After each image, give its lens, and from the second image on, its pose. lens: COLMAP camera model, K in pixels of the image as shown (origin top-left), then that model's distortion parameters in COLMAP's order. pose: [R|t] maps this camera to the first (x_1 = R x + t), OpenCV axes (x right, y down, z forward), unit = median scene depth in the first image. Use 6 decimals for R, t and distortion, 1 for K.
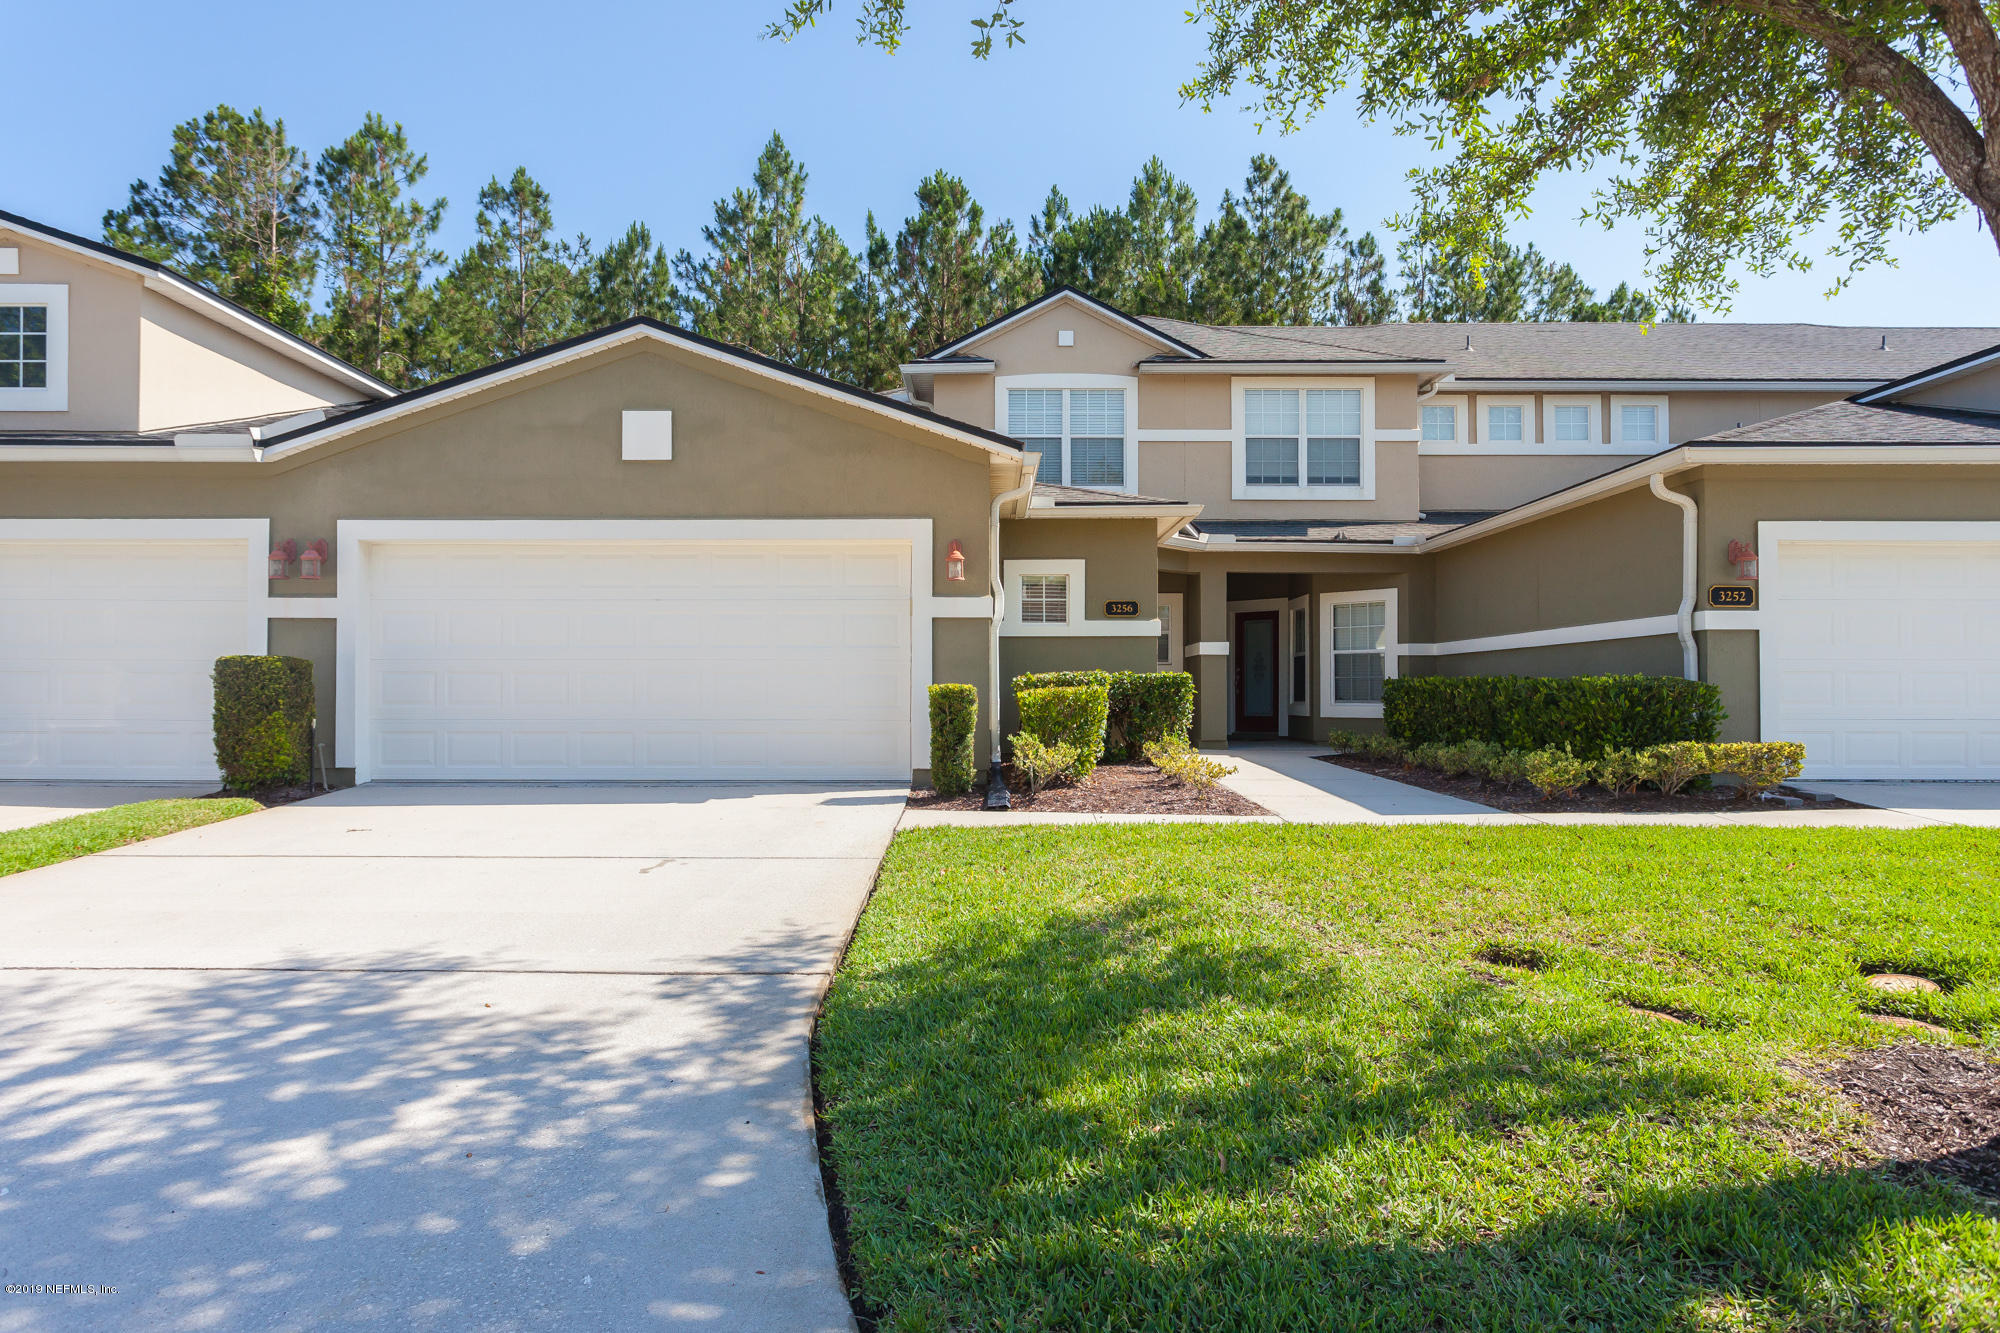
lens RADIAL K [[1199.7, 0, 998.3], [0, 1199.7, 674.2], [0, 0, 1]] dist [0.002860, -0.000887]
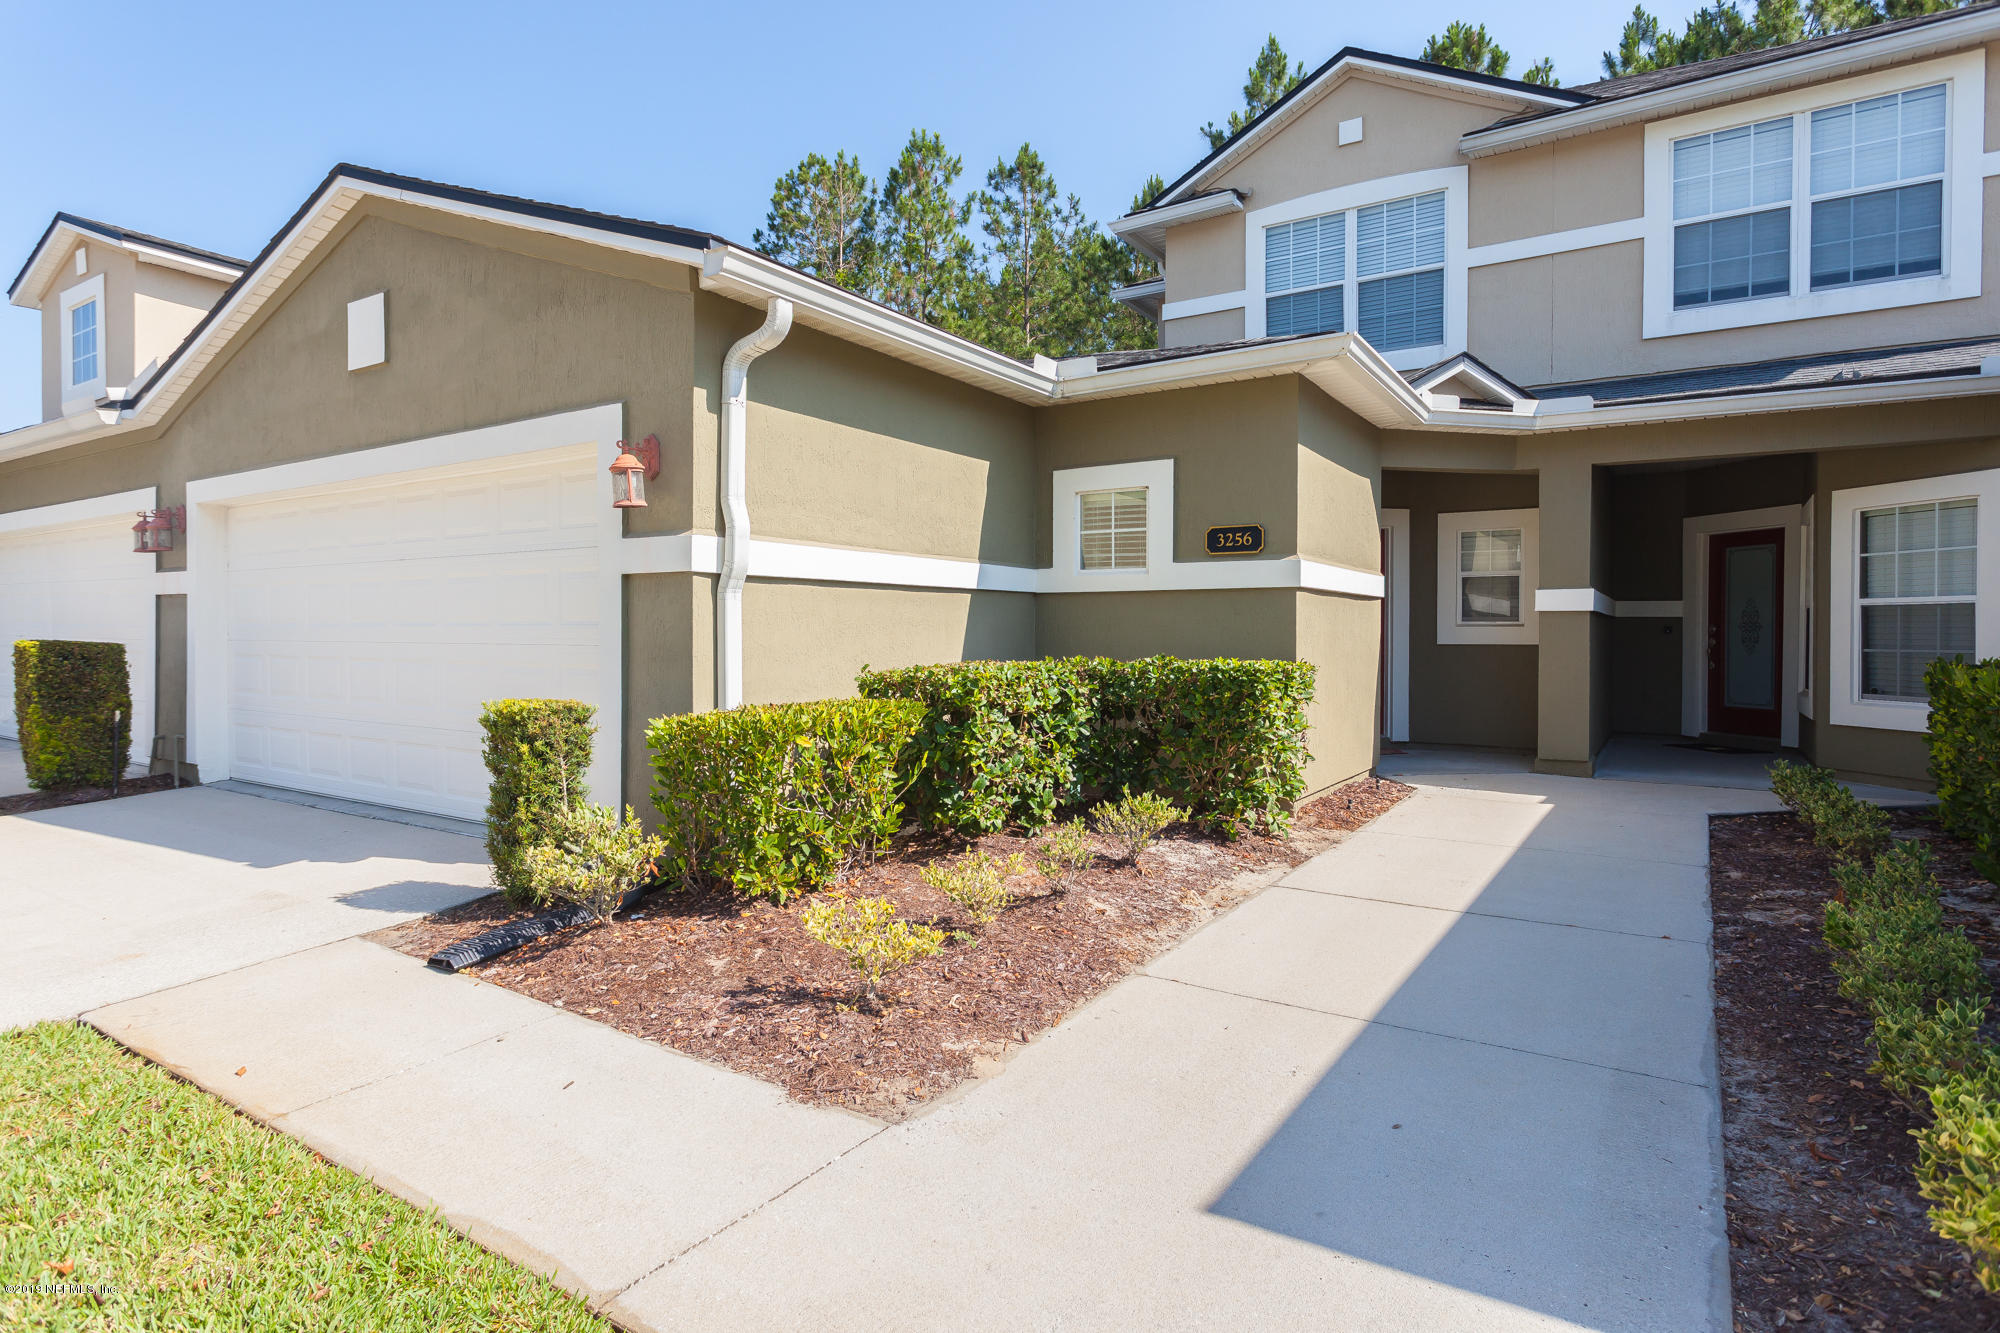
lens RADIAL K [[1083.6, 0, 978.0], [0, 1083.6, 640.0], [0, 0, 1]] dist [0.012296, -0.005397]
pose [[0.828586, 0.004532, -0.559844, 0.223157], [0.007994, 0.999770, 0.019924, -0.013915], [0.559805, -0.020984, 0.828359, 0.384100]]
